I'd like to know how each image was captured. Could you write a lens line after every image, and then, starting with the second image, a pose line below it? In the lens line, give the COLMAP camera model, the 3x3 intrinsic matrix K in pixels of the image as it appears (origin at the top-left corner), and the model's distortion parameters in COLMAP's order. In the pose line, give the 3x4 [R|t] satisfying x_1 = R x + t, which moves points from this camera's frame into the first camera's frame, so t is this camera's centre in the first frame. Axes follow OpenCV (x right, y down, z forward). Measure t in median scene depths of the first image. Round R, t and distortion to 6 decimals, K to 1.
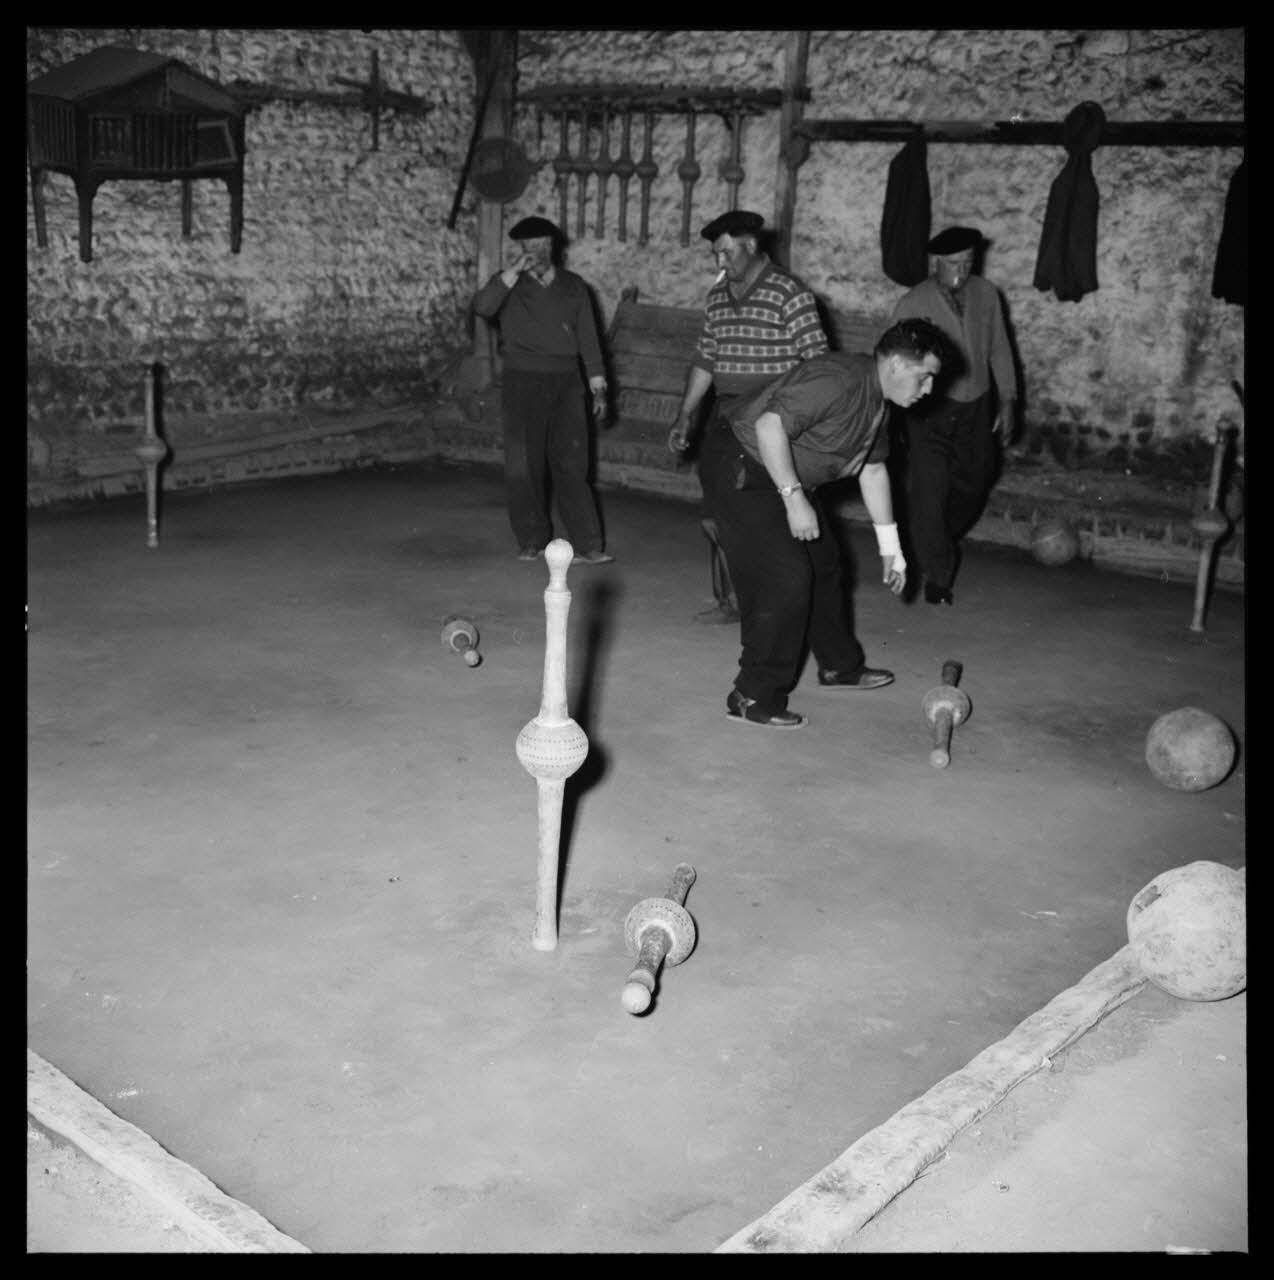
lens RADIAL K [[1651.9, 0, 625.8], [0, 1651.9, 658.8], [0, 0, 1]] dist [0.020134, 0.000000]
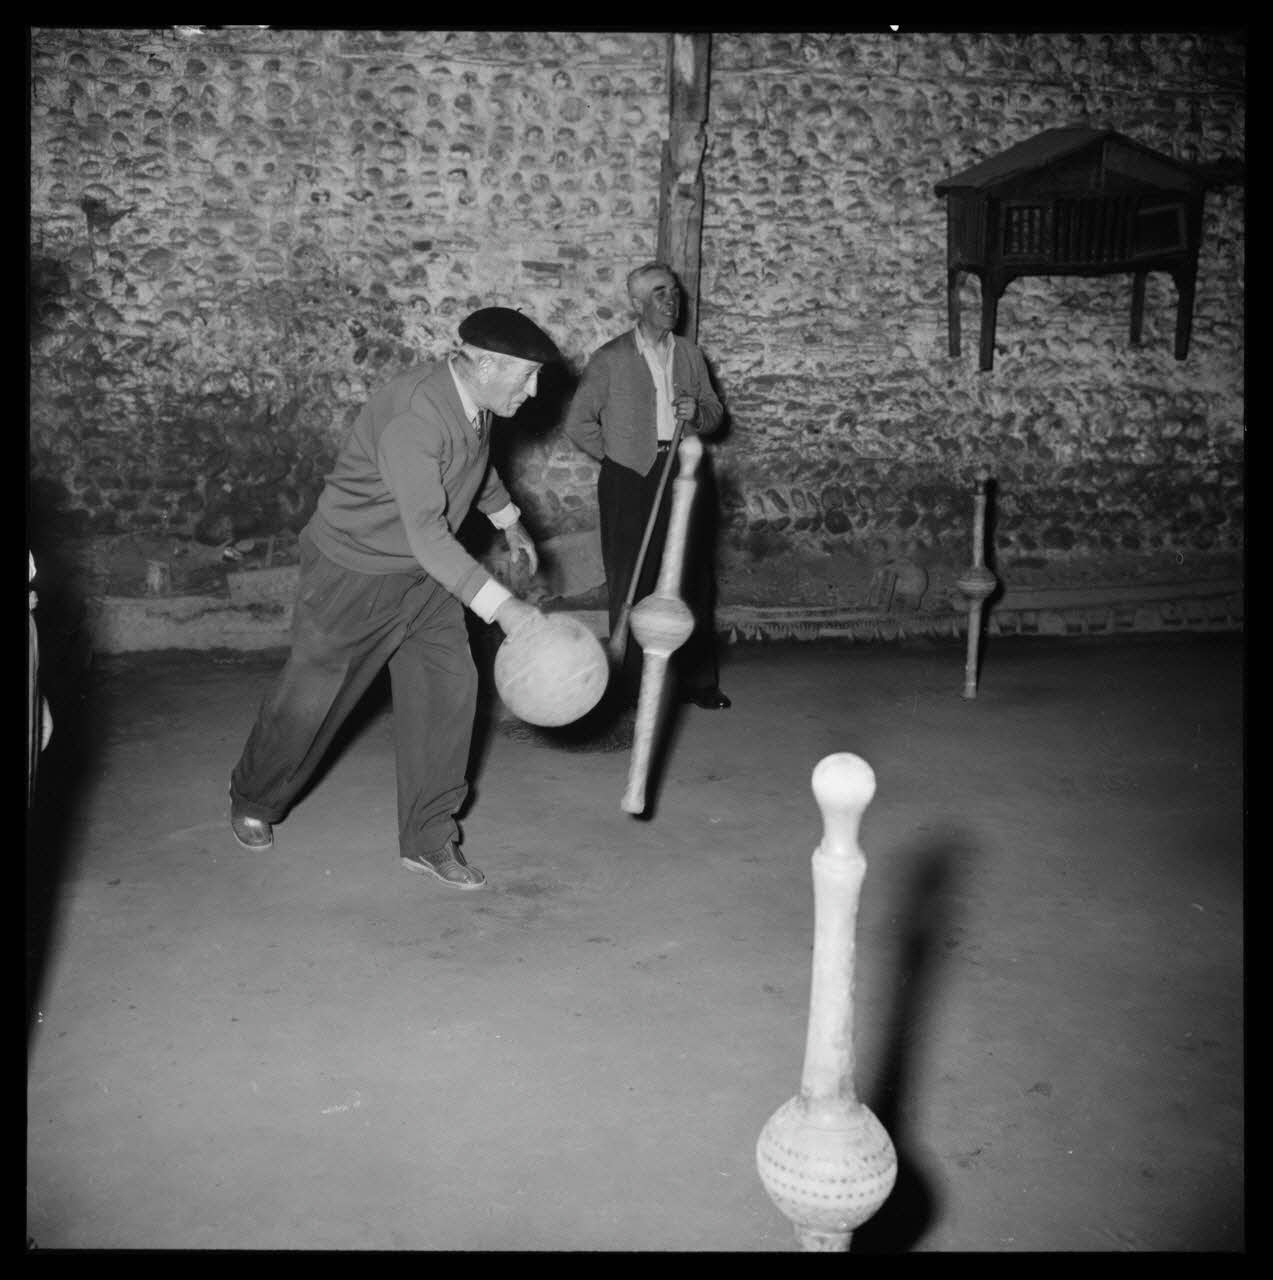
lens RADIAL K [[1651.9, 0, 629.2], [0, 1651.9, 637.0], [0, 0, 1]] dist [0.020134, 0.000000]
pose [[0.774374, 0.083733, -0.627164, 0.077365], [-0.147195, 0.987850, -0.049856, -0.024667], [0.615369, 0.130923, 0.777290, 0.191992]]
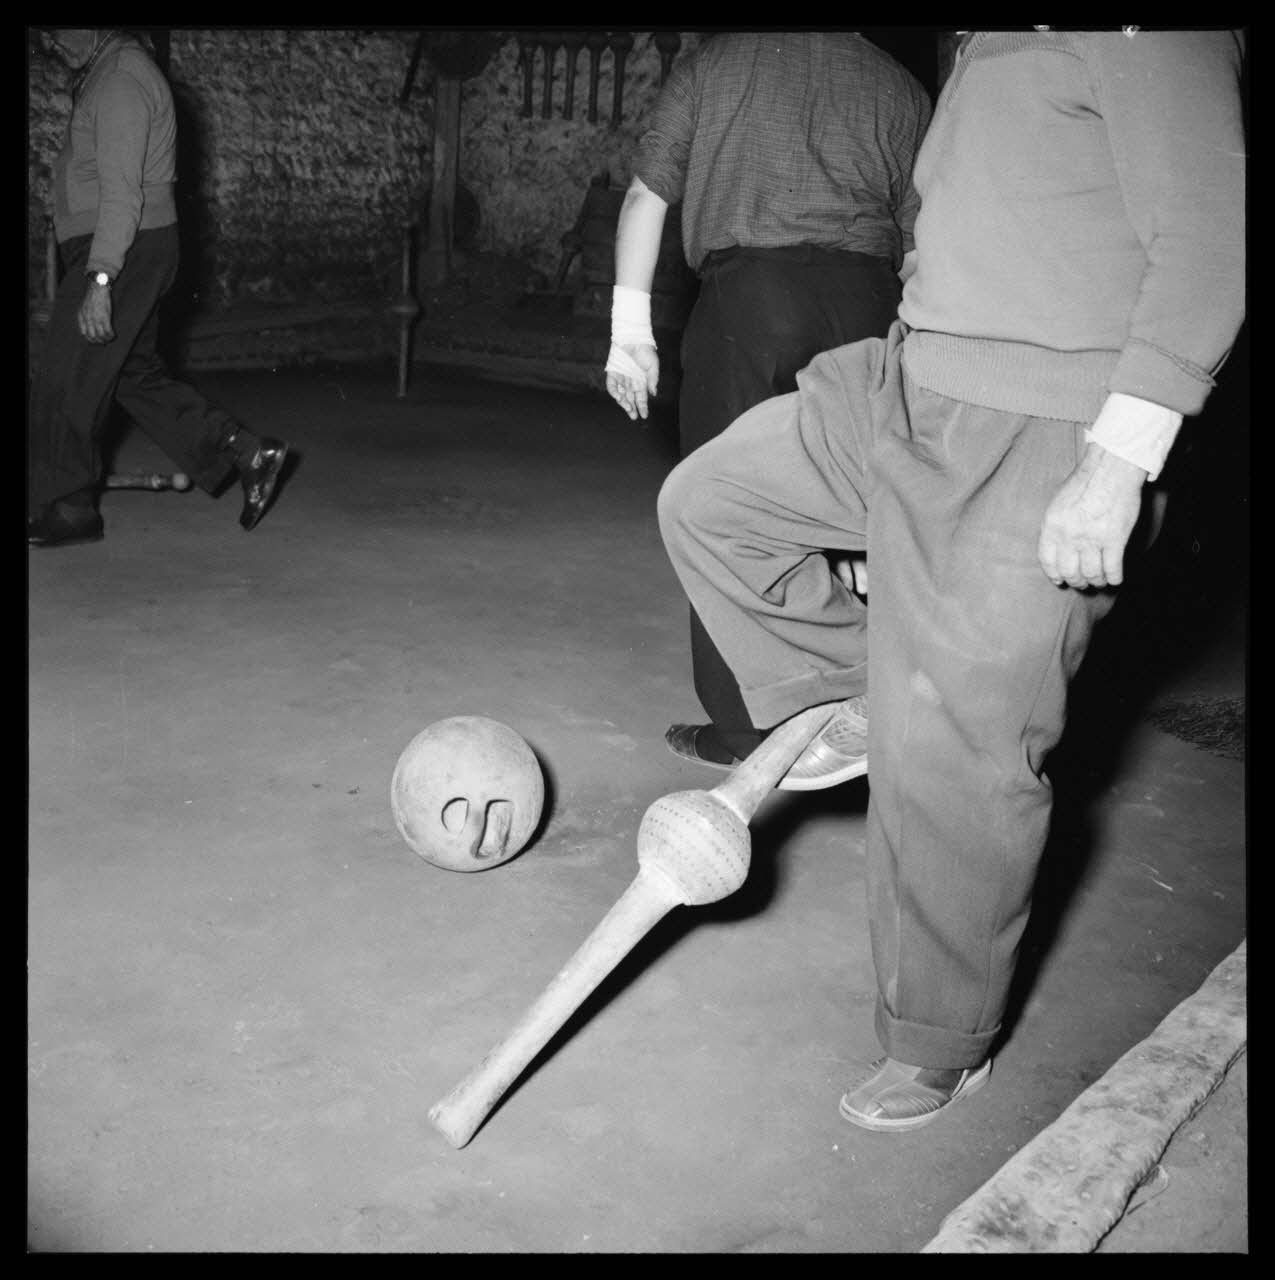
lens RADIAL K [[1651.9, 0, 621.4], [0, 1651.9, 658.6], [0, 0, 1]] dist [0.020134, 0.000000]
pose [[0.999546, 0.012156, 0.027570, -0.008470], [-0.012834, 0.999617, 0.024519, 0.021100], [-0.027262, -0.024862, 0.999319, 0.088427]]
